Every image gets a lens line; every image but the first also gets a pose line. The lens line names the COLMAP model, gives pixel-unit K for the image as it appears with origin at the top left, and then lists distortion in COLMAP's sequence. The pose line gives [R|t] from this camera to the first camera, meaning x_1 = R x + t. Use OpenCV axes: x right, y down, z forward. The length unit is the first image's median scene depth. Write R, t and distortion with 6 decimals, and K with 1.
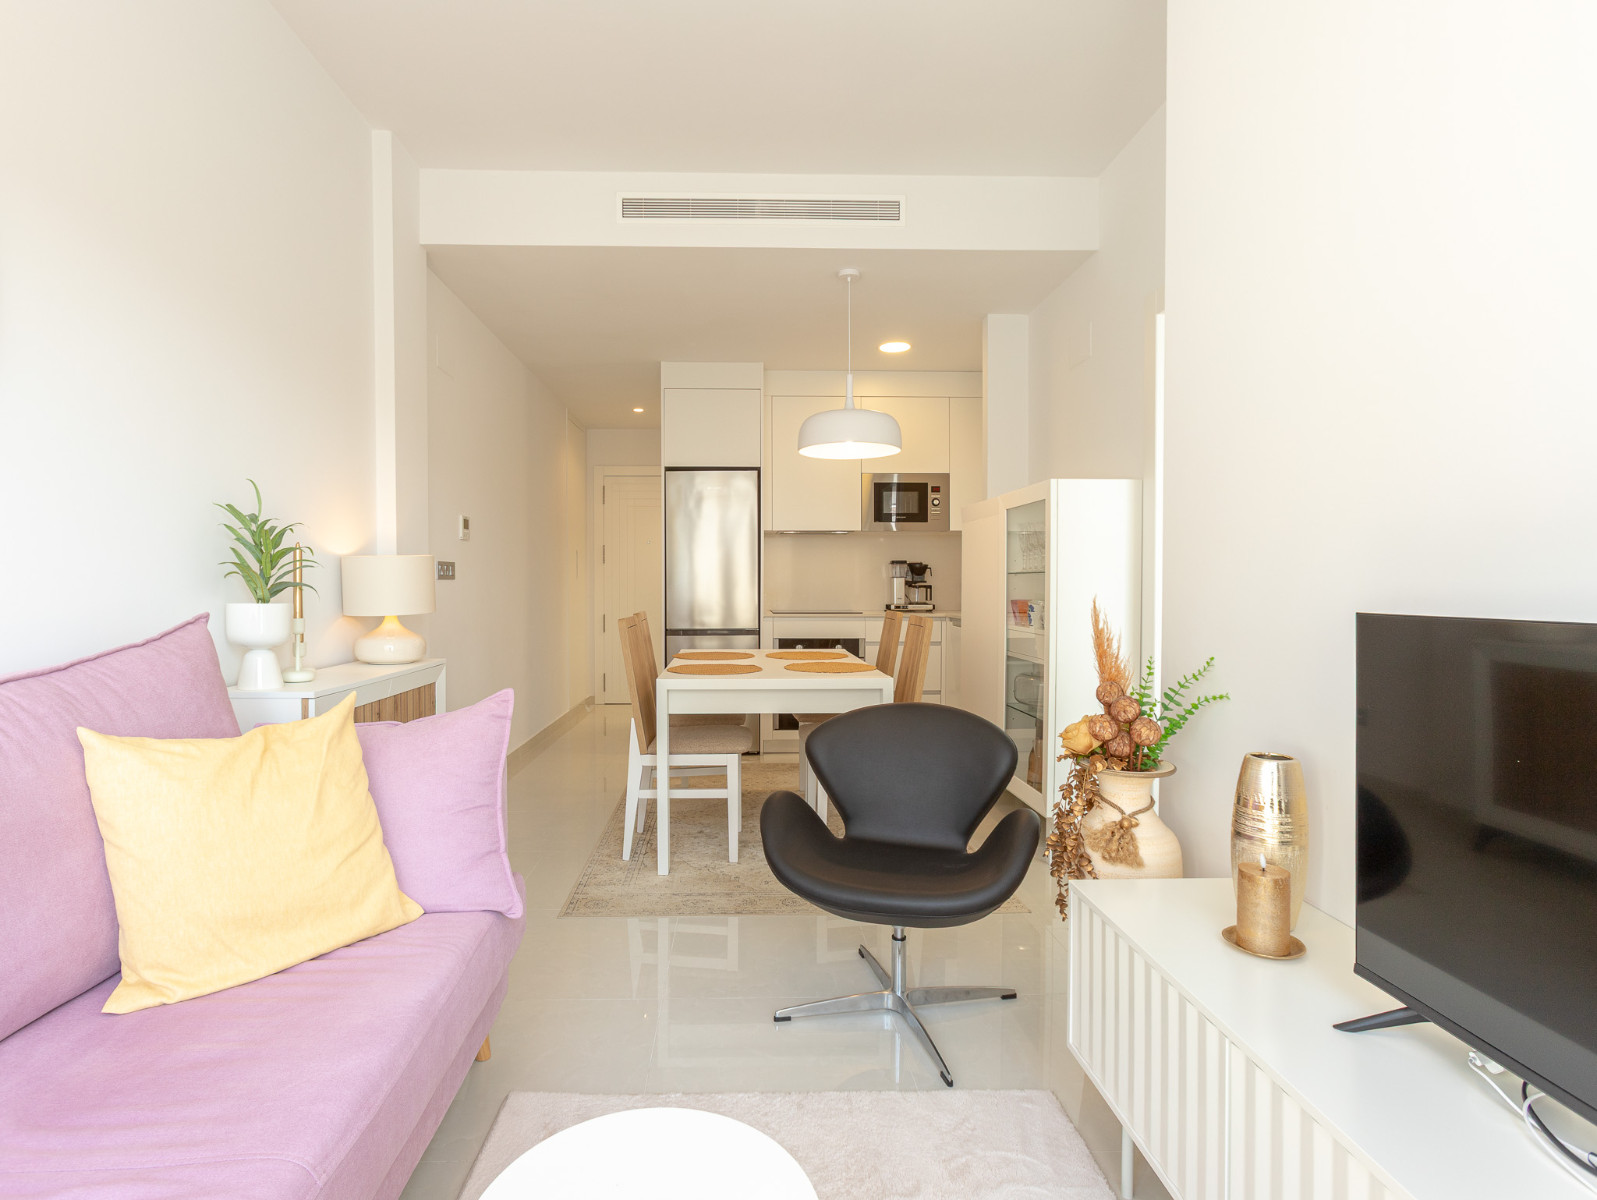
lens RADIAL K [[837.7, 0, 778.5], [0, 837.7, 603.0], [0, 0, 1]] dist [0.024193, 0.000564]
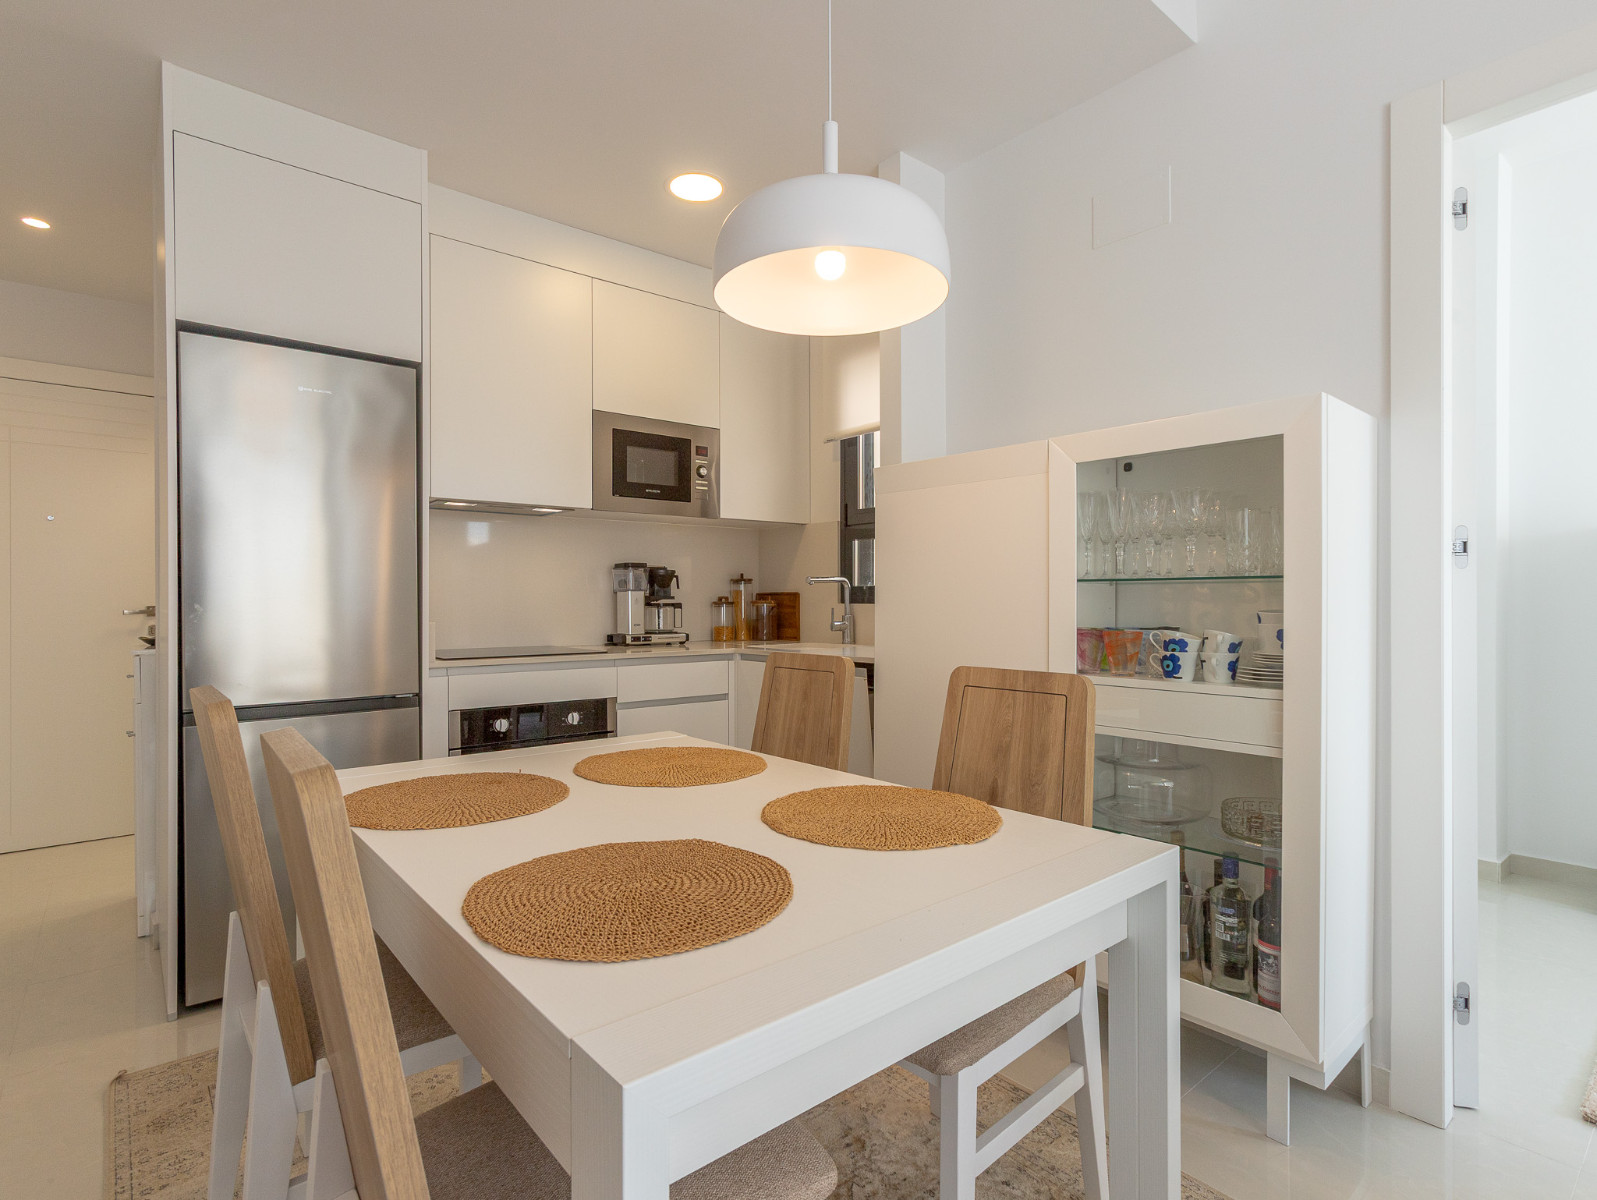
lens RADIAL K [[837.7, 0, 778.5], [0, 837.7, 603.0], [0, 0, 1]] dist [0.024193, 0.000564]
pose [[0.785723, -0.002593, 0.618573, -0.156551], [0.015682, 0.999753, -0.015729, -0.010408], [-0.618380, 0.022059, 0.785570, 0.467512]]
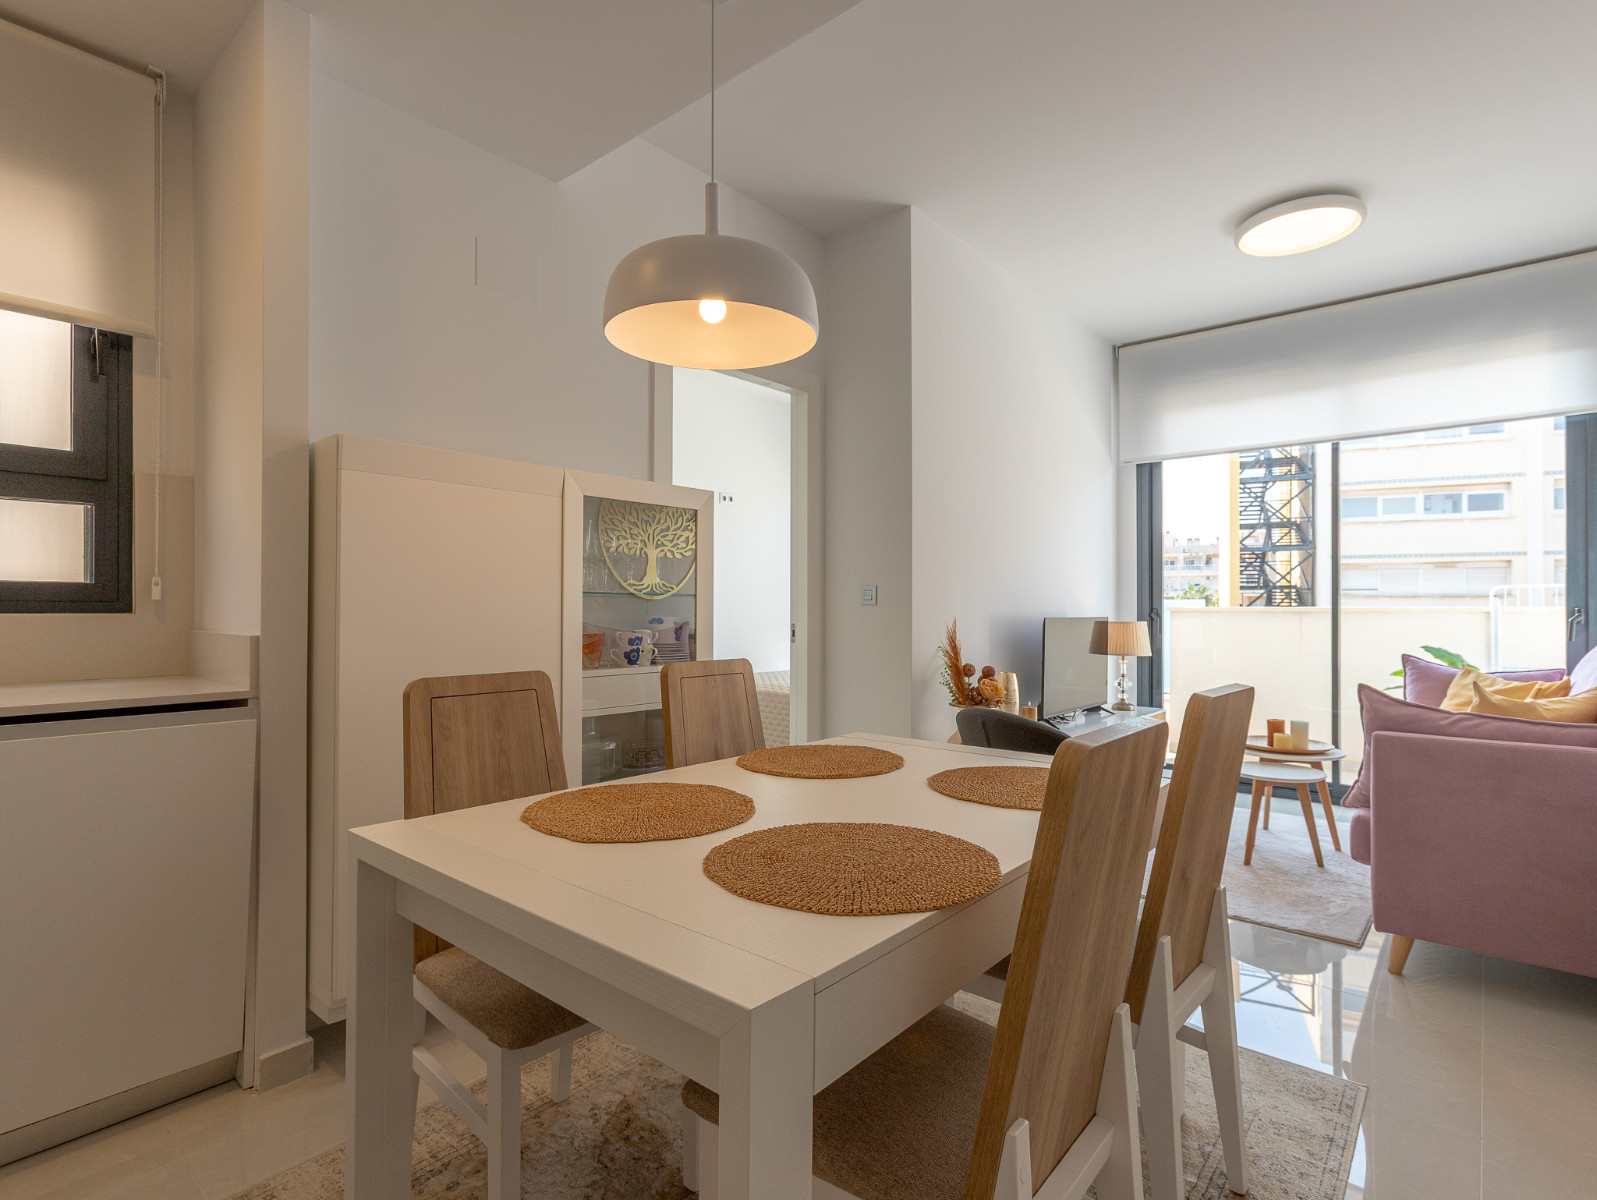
lens RADIAL K [[837.7, 0, 778.5], [0, 837.7, 603.0], [0, 0, 1]] dist [0.024193, 0.000564]
pose [[-0.741848, 0.003938, 0.670556, -0.203665], [0.012566, 0.999889, 0.008030, -0.021155], [-0.670450, 0.014383, -0.741815, 0.941090]]
